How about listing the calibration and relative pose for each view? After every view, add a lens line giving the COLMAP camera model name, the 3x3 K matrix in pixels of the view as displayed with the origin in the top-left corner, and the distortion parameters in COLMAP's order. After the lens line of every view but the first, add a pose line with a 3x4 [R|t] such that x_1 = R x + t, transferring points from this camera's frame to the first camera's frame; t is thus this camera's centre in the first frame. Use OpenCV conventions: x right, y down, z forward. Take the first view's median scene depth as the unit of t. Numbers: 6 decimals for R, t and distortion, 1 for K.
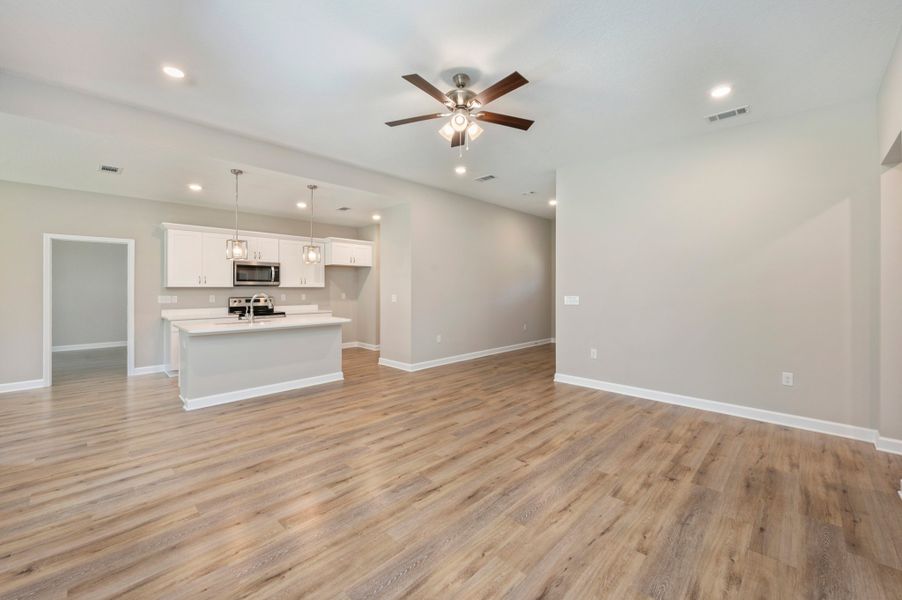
lens RADIAL K [[359.0, 0, 451.0], [0, 359.0, 300.0], [0, 0, 1]] dist [-0.002680, -0.000360]
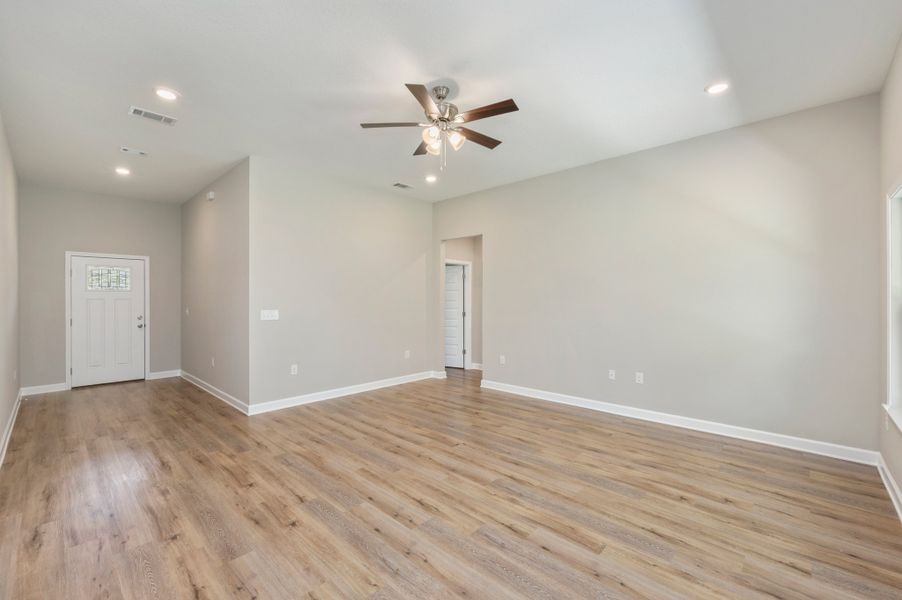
lens RADIAL K [[373.0, 0, 464.8], [0, 373.0, 291.3], [0, 0, 1]] dist [-0.001643, -0.000074]
pose [[-0.020483, 0.019269, 0.999605, -0.922552], [0.033169, 0.999277, -0.018583, -0.036455], [-0.999240, 0.032775, -0.021107, 0.854788]]
